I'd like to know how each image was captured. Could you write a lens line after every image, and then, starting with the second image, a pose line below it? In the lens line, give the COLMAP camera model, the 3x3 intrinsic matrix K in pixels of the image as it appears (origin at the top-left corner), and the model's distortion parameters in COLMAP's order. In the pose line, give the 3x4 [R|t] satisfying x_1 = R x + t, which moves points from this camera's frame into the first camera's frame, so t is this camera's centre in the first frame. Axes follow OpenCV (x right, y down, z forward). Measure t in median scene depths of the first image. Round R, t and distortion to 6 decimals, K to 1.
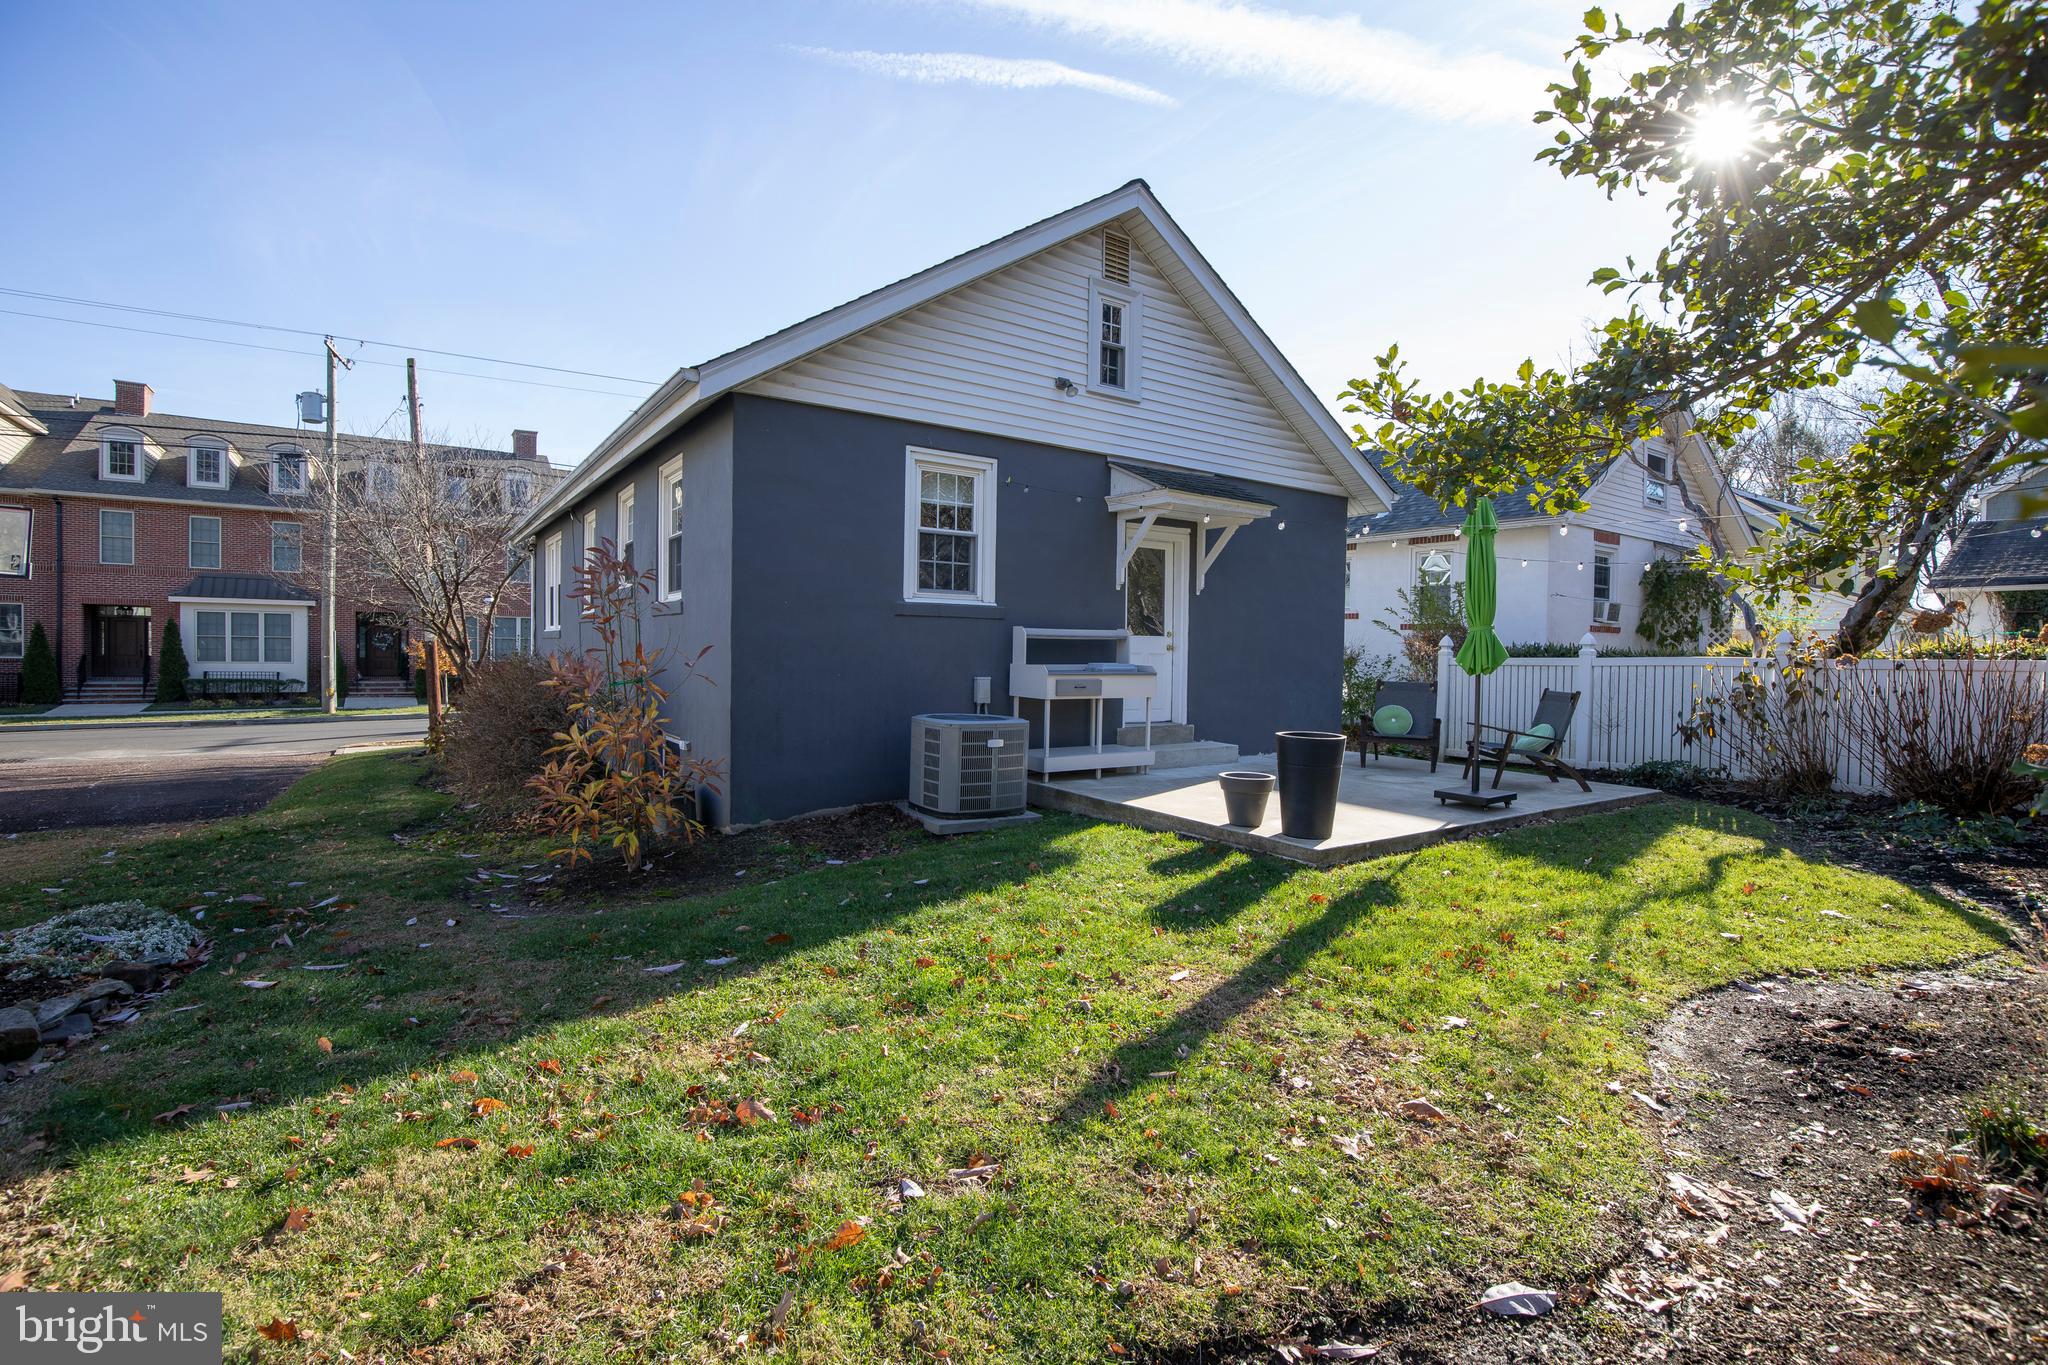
lens RADIAL K [[937.6, 0, 1034.5], [0, 937.6, 670.6], [0, 0, 1]] dist [-0.023001, 0.000426]
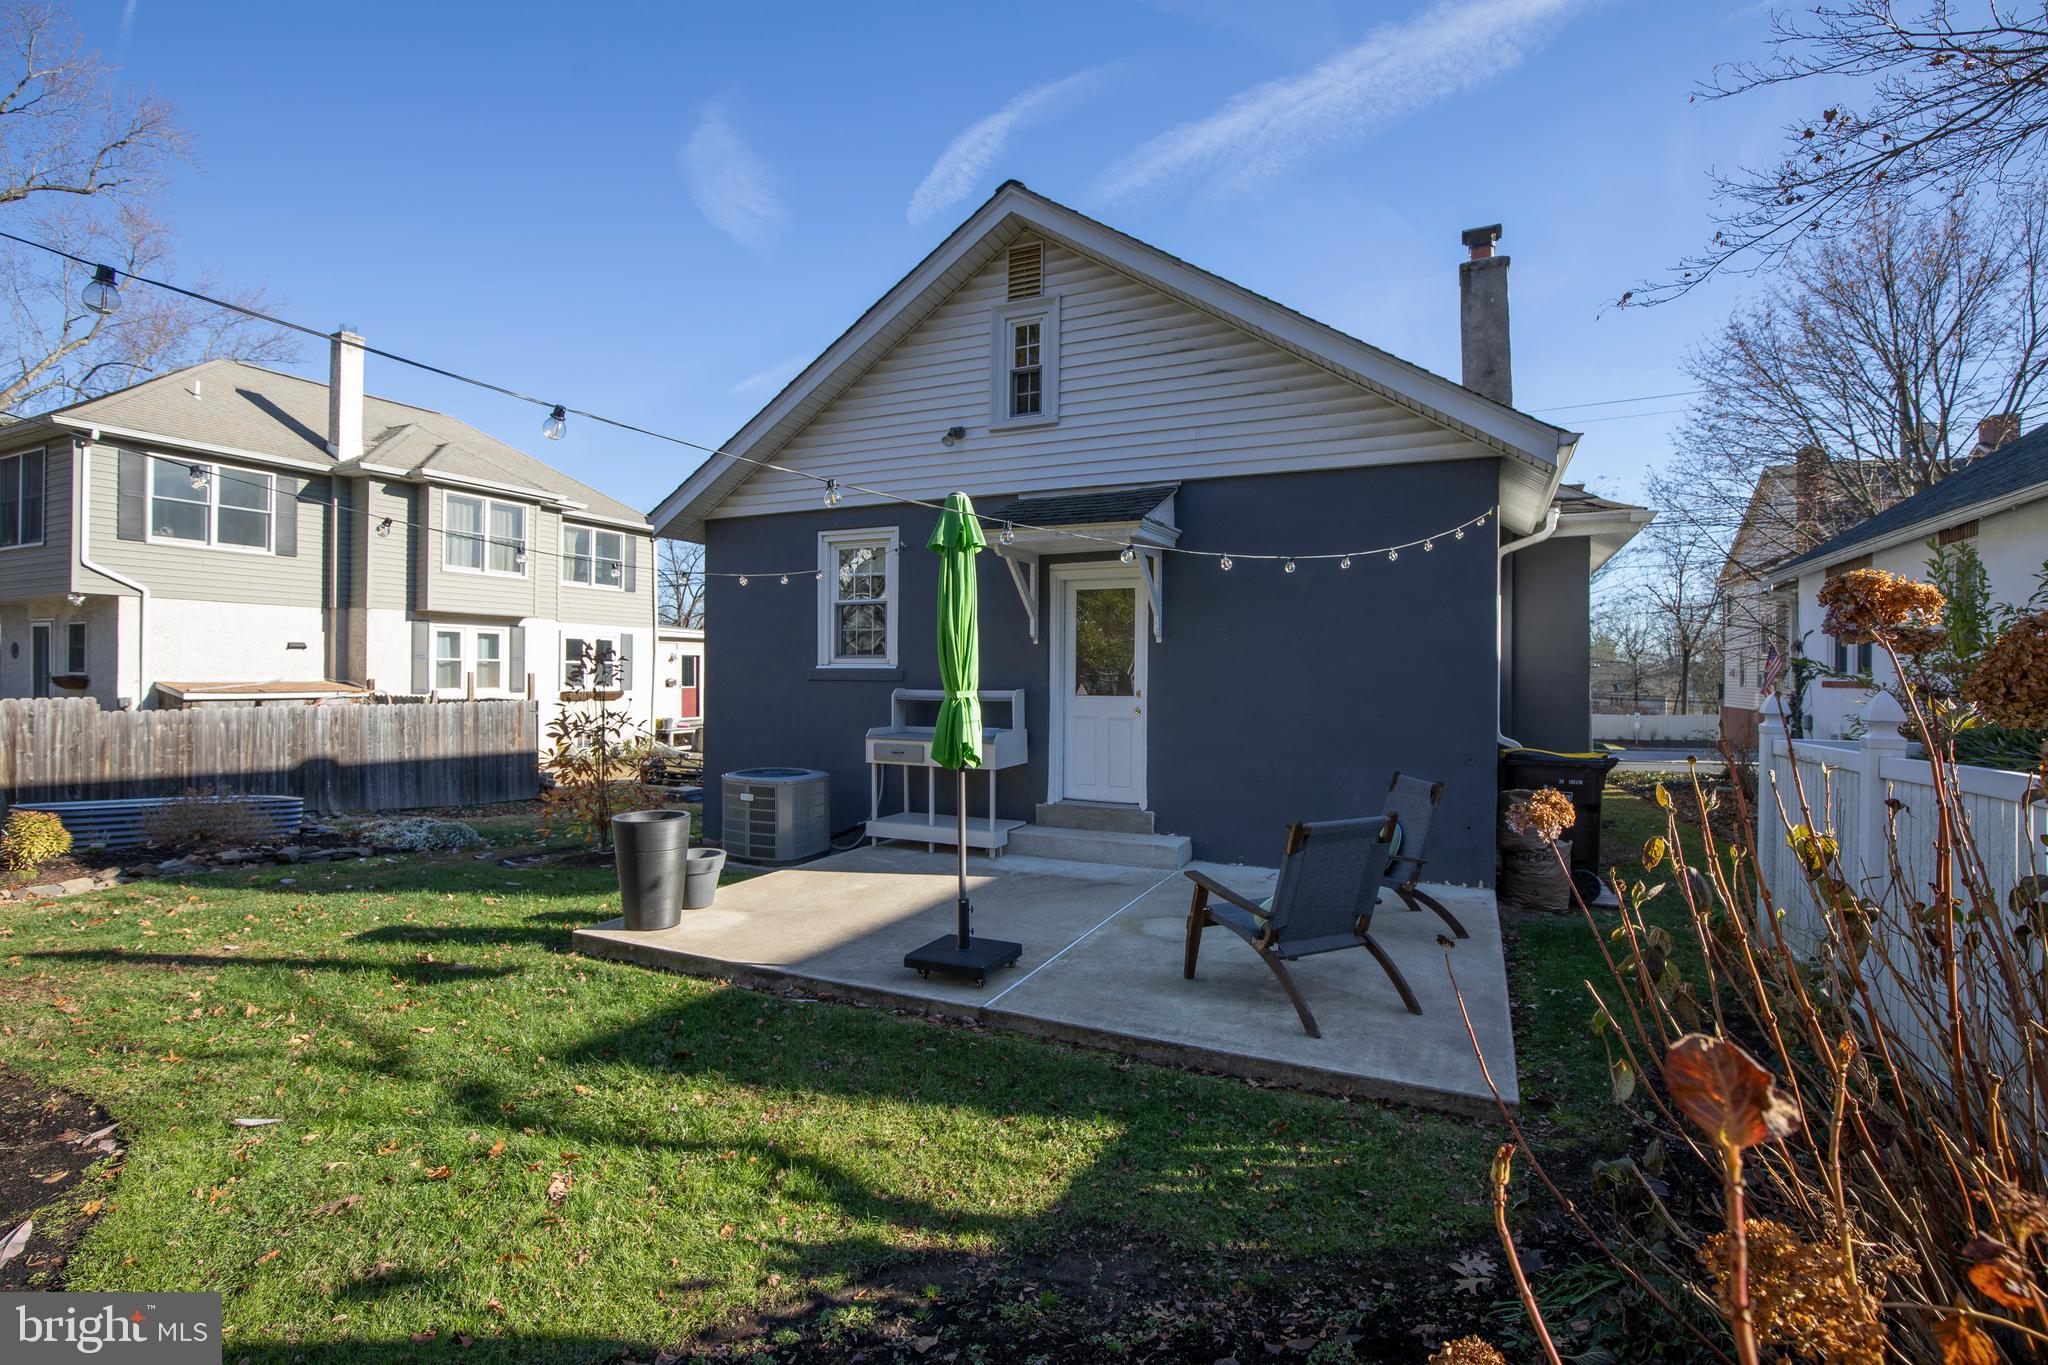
lens RADIAL K [[937.6, 0, 1034.5], [0, 937.6, 670.6], [0, 0, 1]] dist [-0.023001, 0.000426]
pose [[0.497055, -0.016480, -0.867563, 0.906715], [-0.018129, 0.999404, -0.029371, -0.038434], [0.867530, 0.030327, 0.496460, 0.611599]]
